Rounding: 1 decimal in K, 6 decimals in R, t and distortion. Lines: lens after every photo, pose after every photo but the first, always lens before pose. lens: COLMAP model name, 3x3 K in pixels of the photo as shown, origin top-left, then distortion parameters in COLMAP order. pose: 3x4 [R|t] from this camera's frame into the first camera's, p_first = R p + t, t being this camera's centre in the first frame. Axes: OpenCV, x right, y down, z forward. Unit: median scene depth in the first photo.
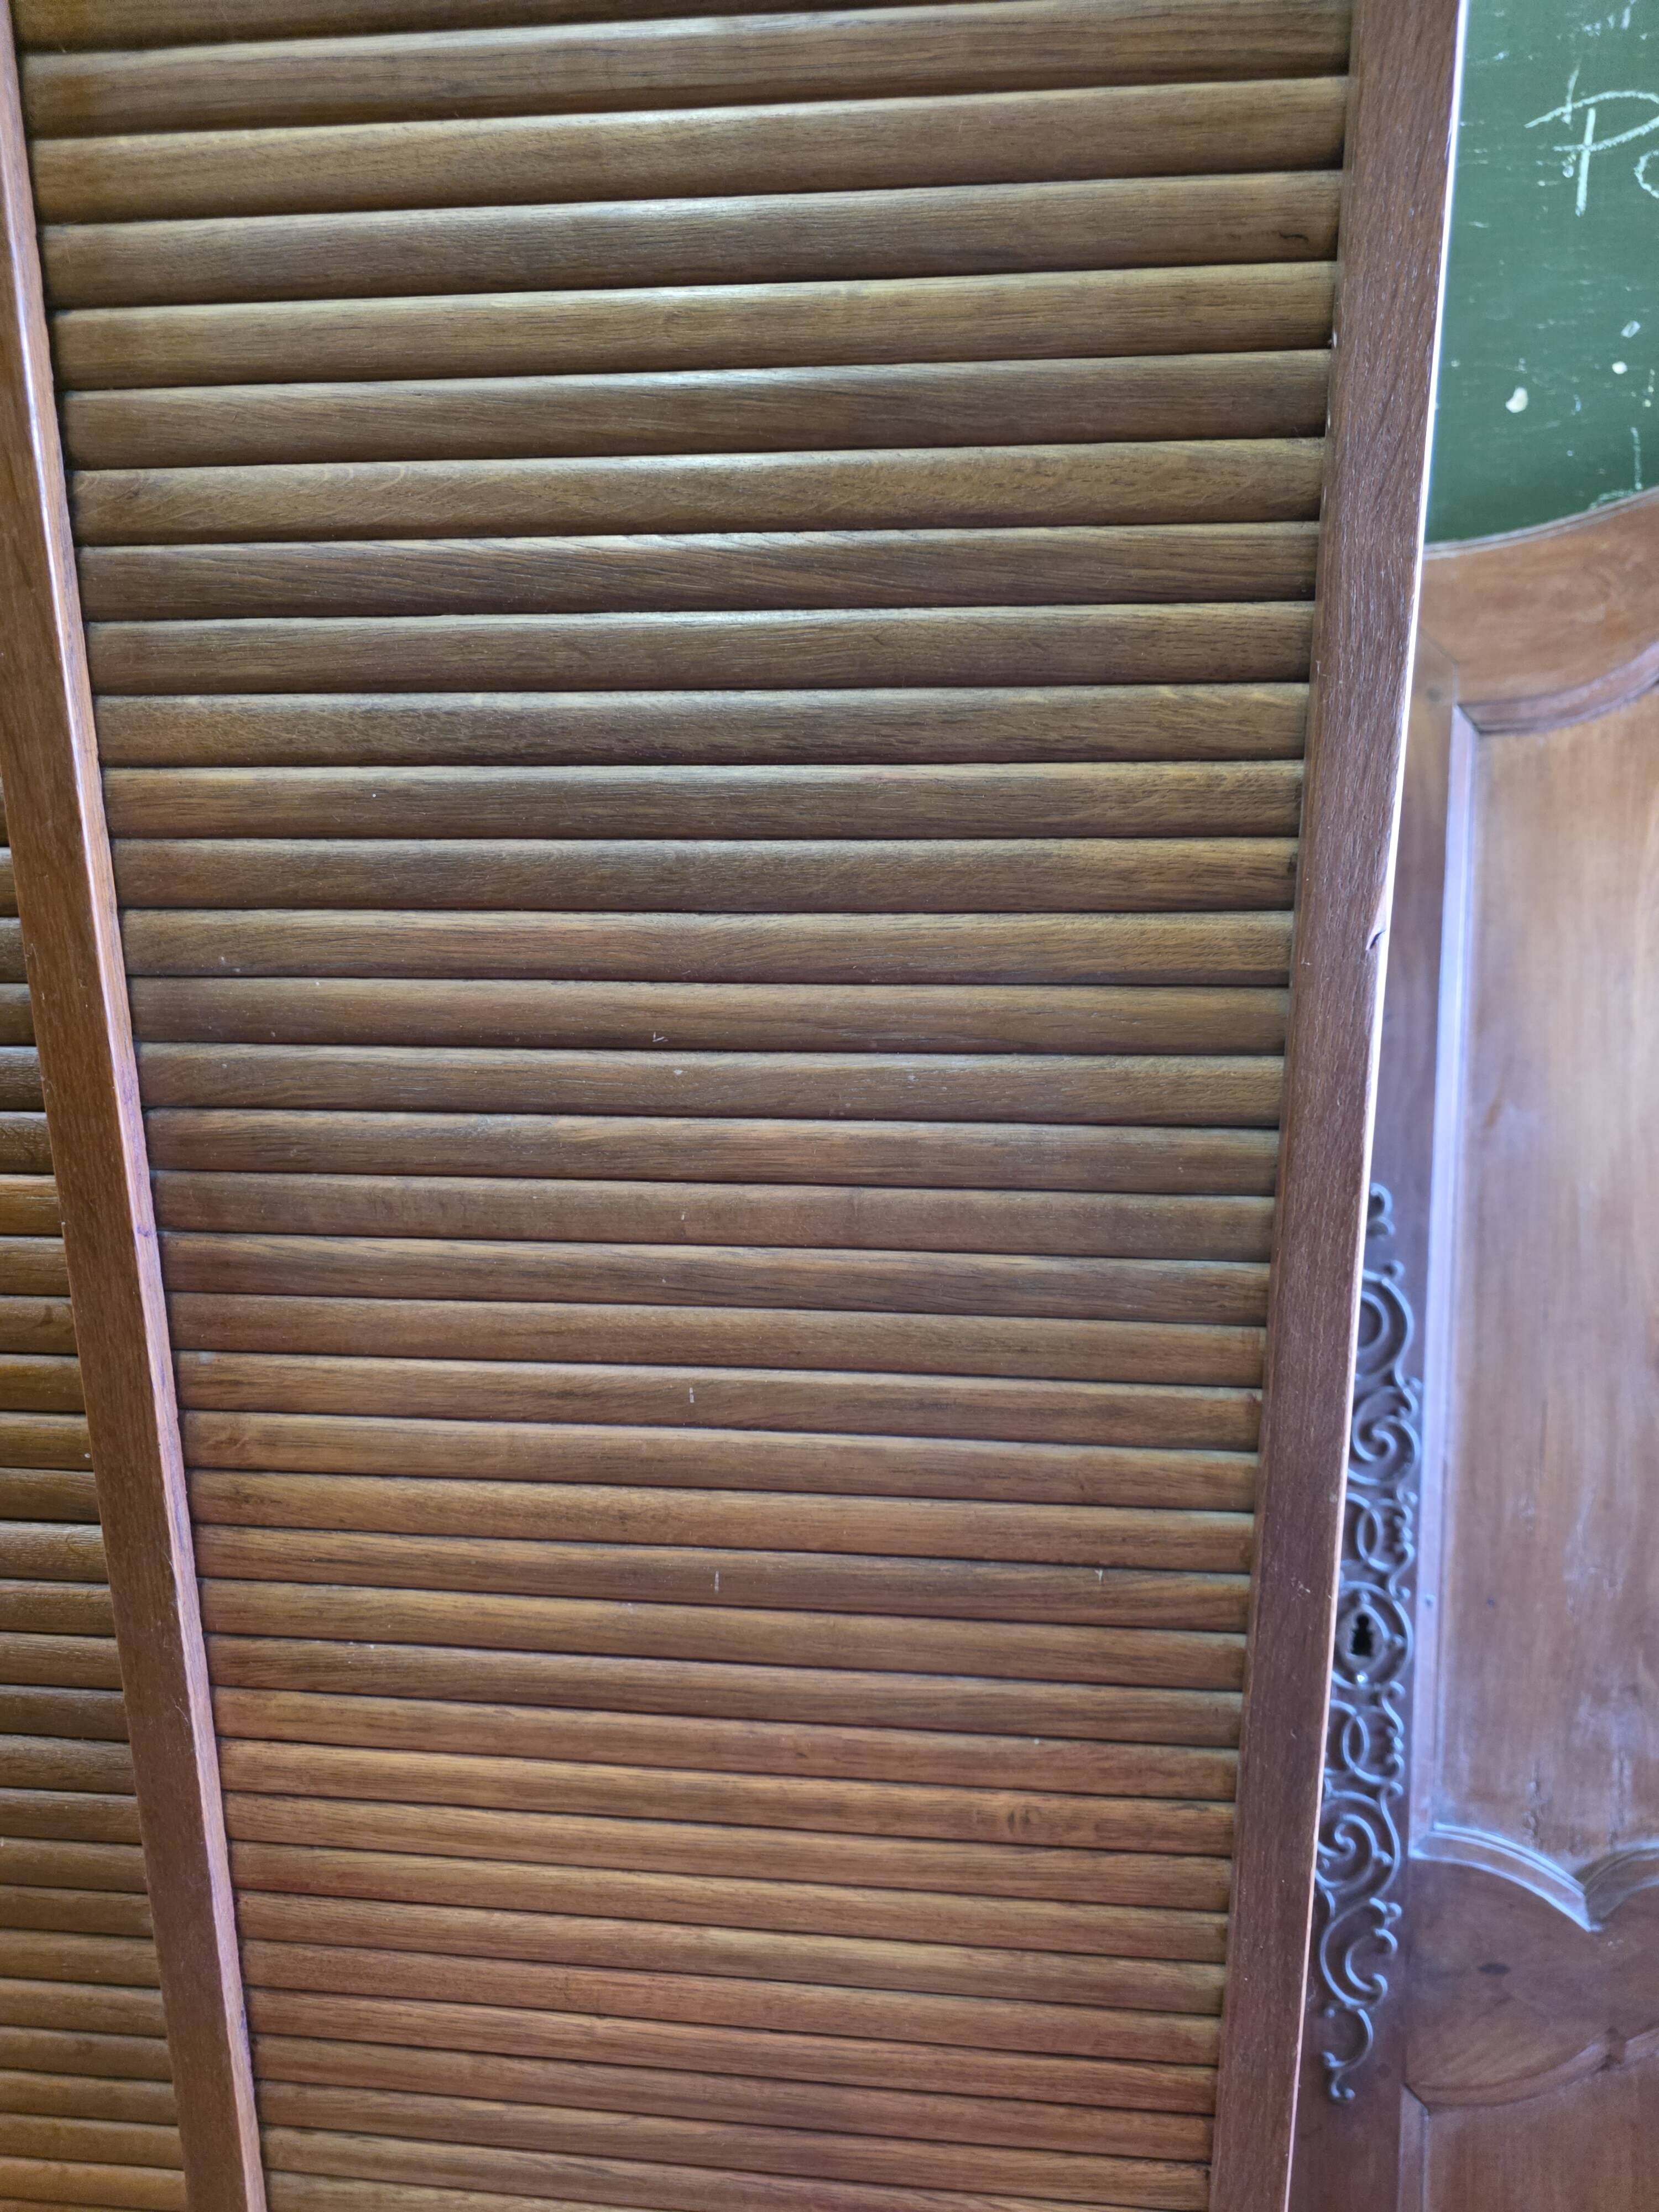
lens RADIAL K [[1506.7, 0, 809.7], [0, 1506.7, 1115.3], [0, 0, 1]] dist [0.024590, -0.019875]
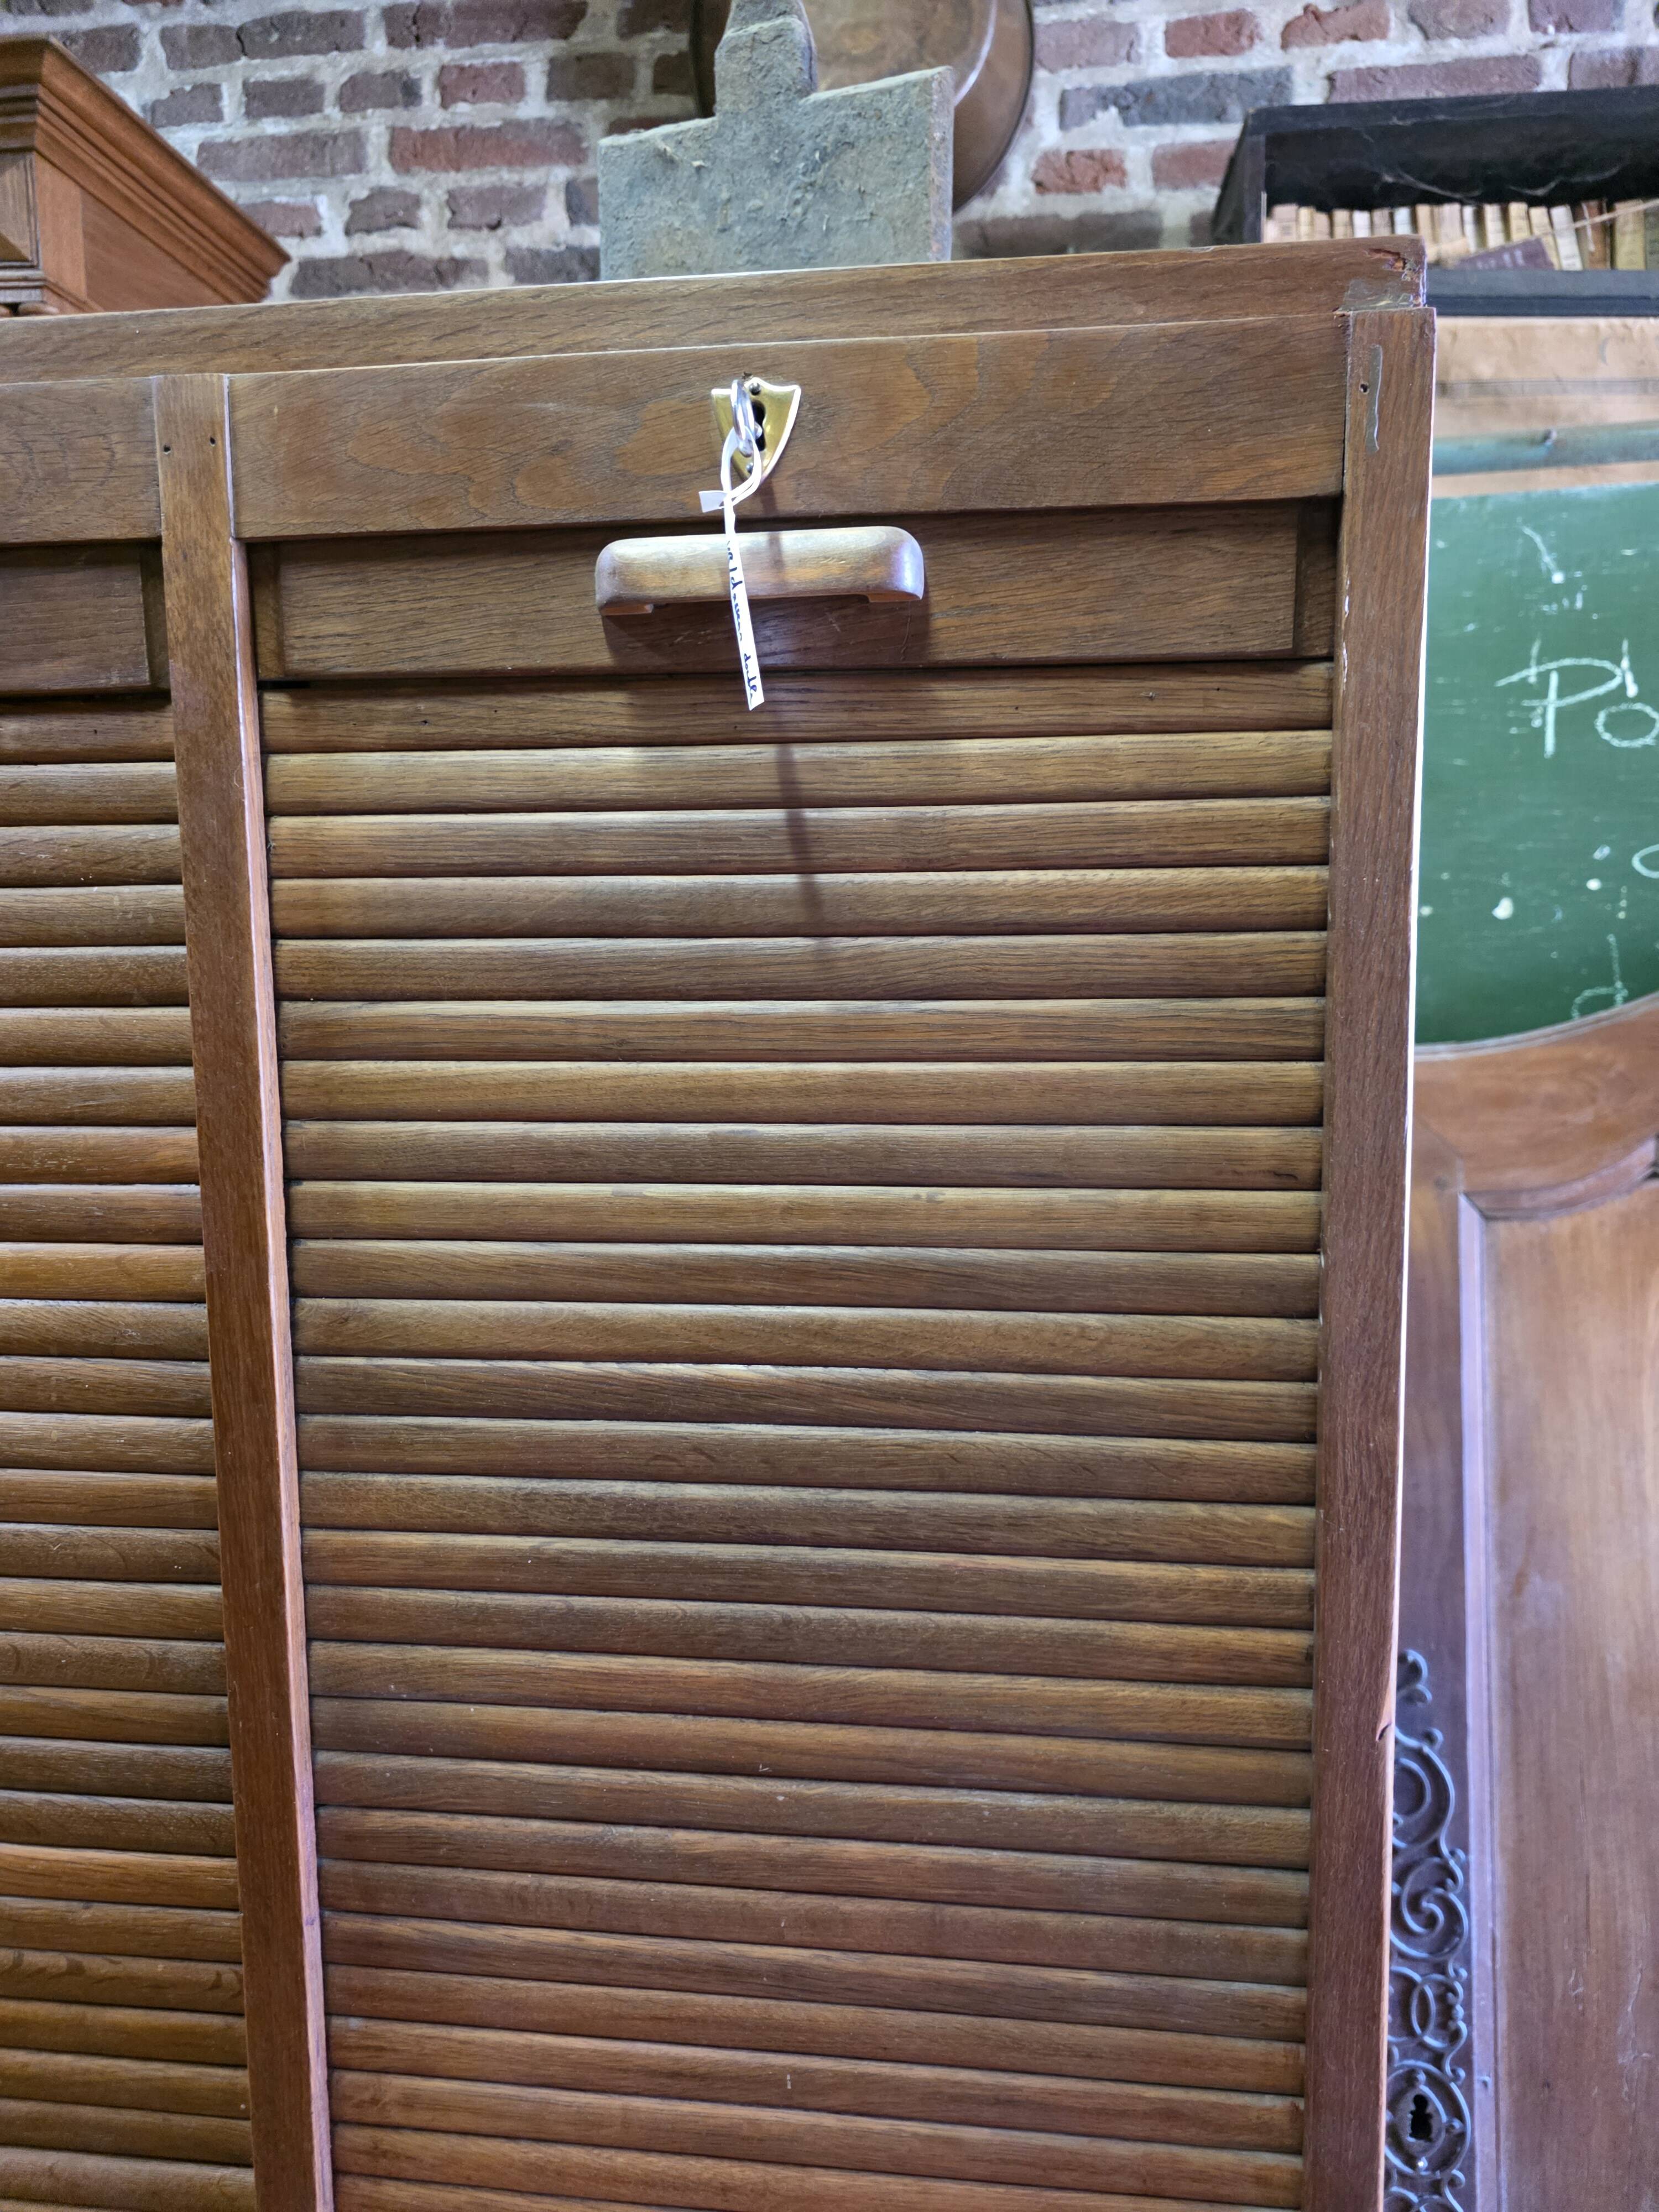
lens RADIAL K [[1502.7, 0, 819.3], [0, 1502.7, 1103.4], [0, 0, 1]] dist [0.024787, -0.019655]
pose [[0.999799, -0.000581, -0.020055, -0.032136], [-0.002075, 0.991229, -0.132142, -0.366505], [0.019956, 0.132157, 0.991028, -0.193506]]
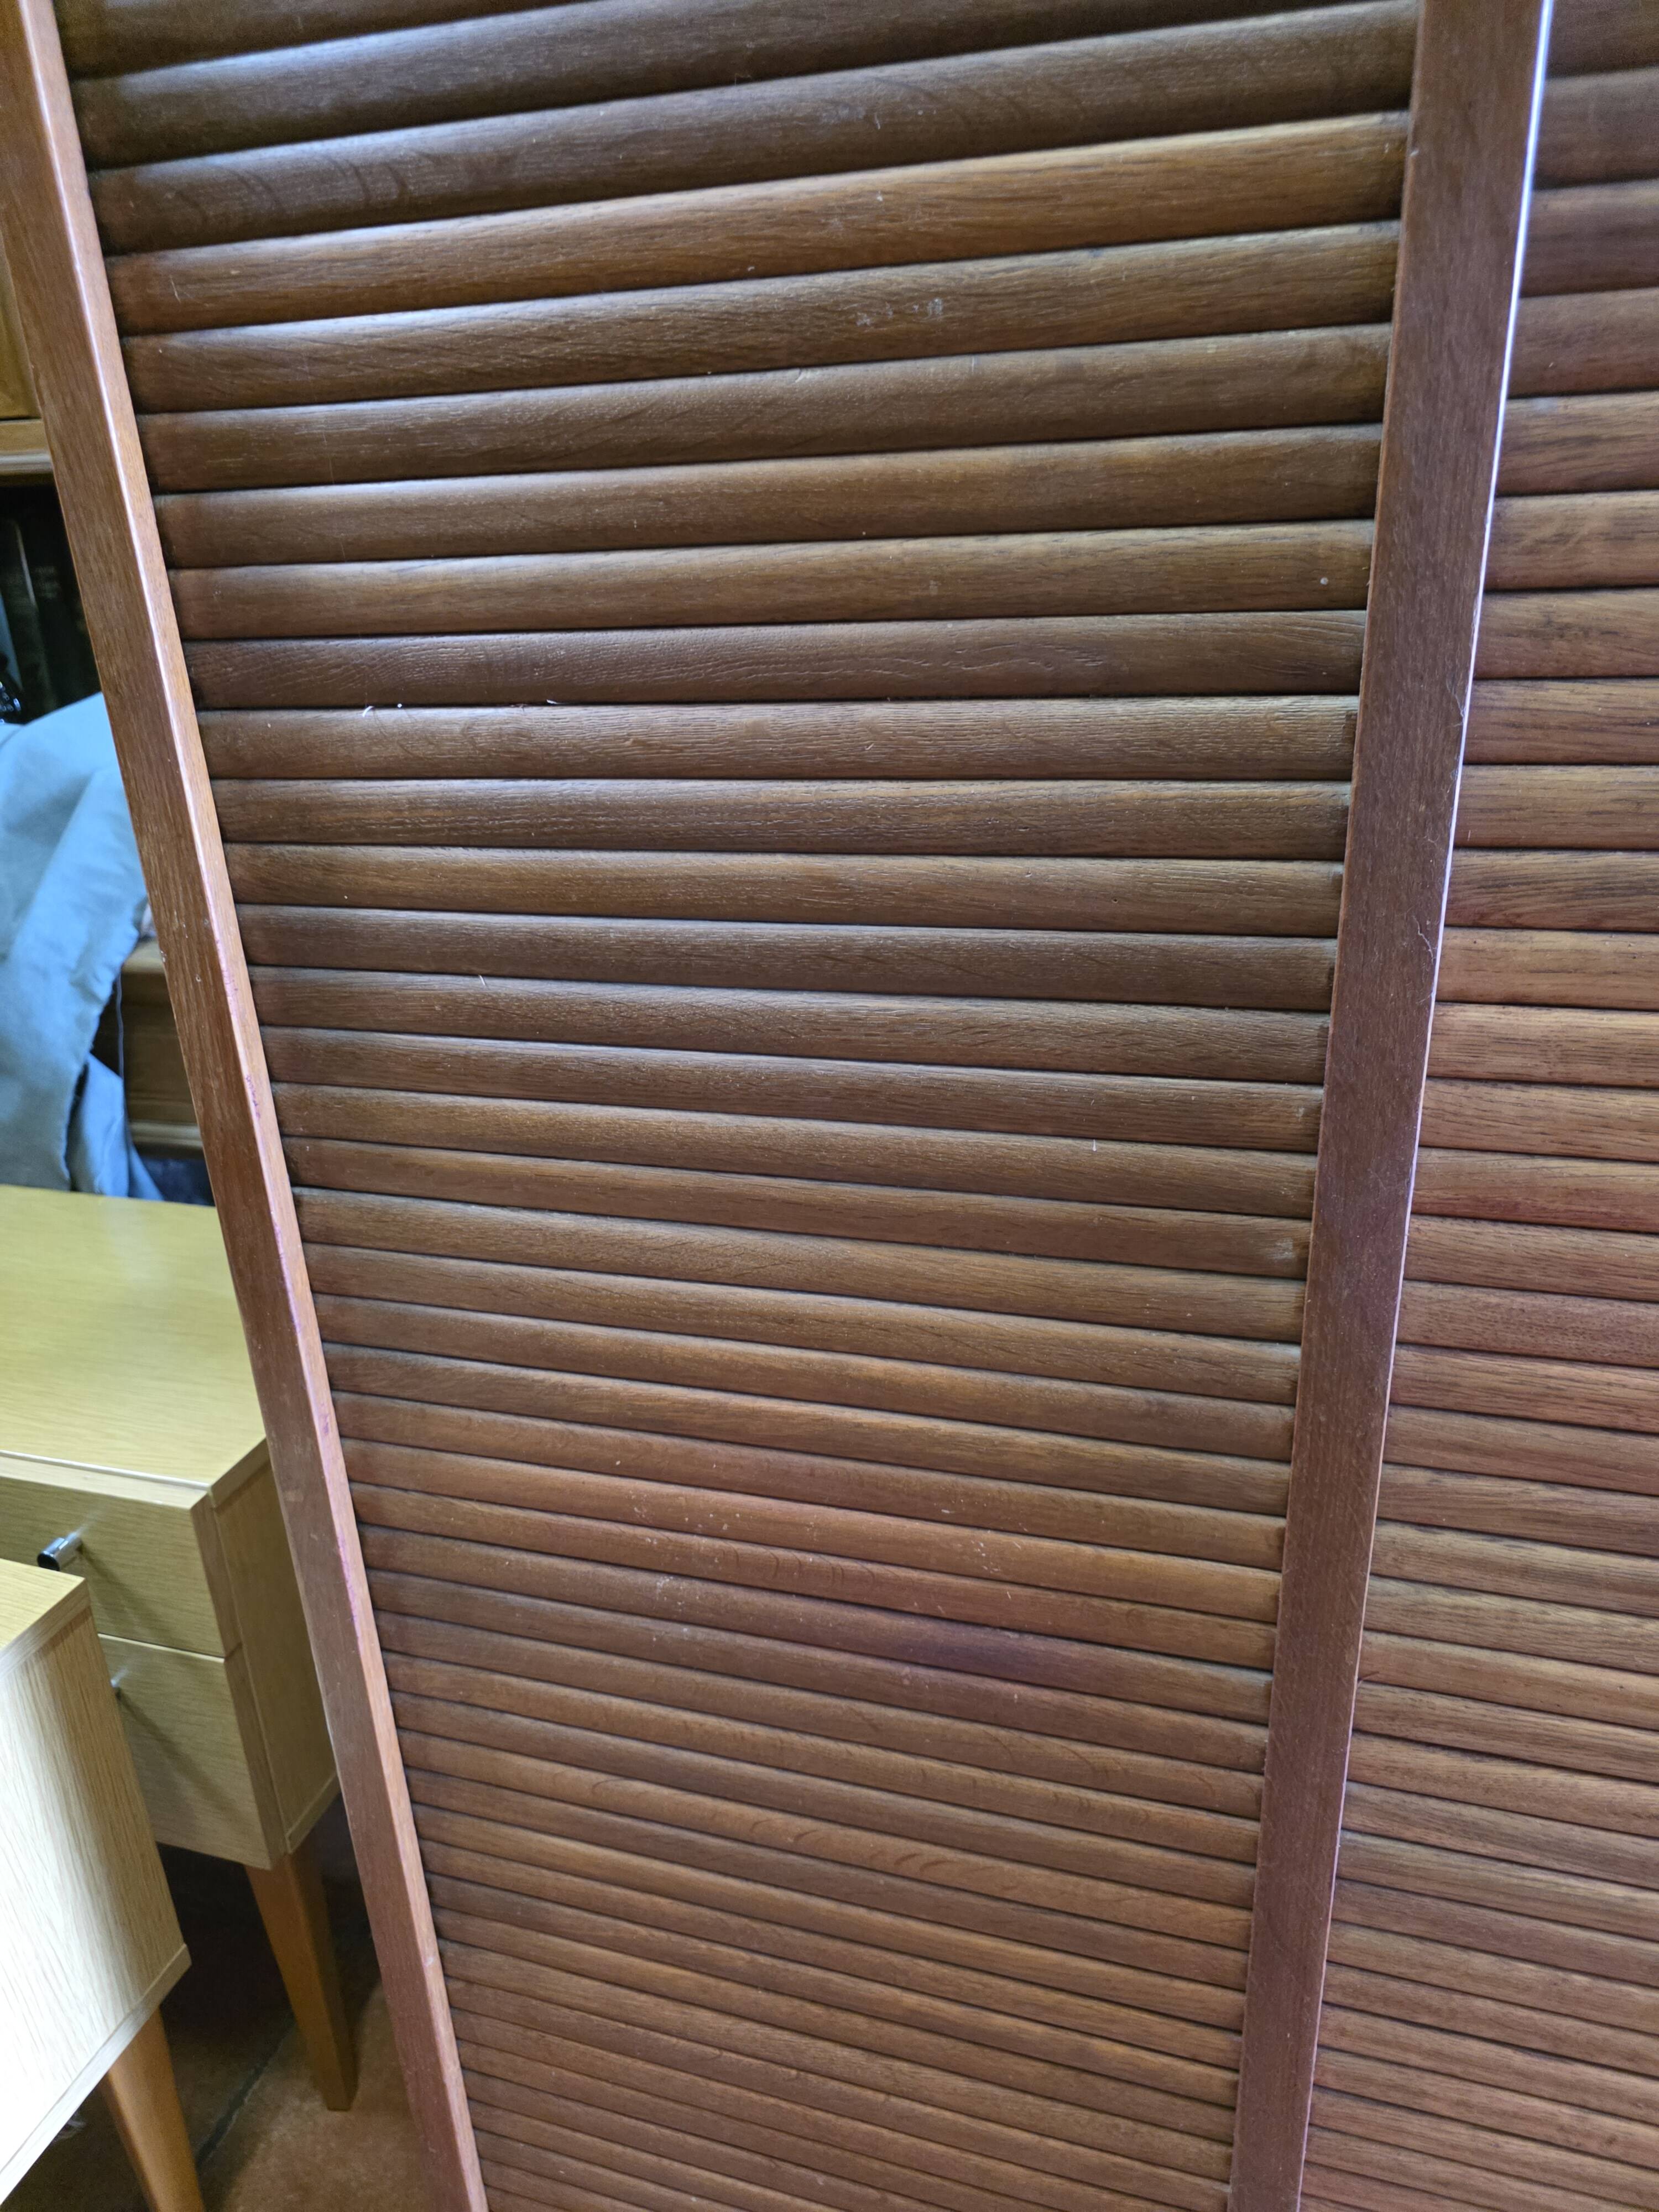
lens RADIAL K [[1518.8, 0, 801.4], [0, 1518.8, 1137.0], [0, 0, 1]] dist [0.009847, -0.002101]
pose [[0.979368, 0.039484, -0.198191, -0.579980], [-0.008782, 0.988116, 0.153458, 0.387439], [0.201895, -0.148551, 0.968076, 0.198369]]
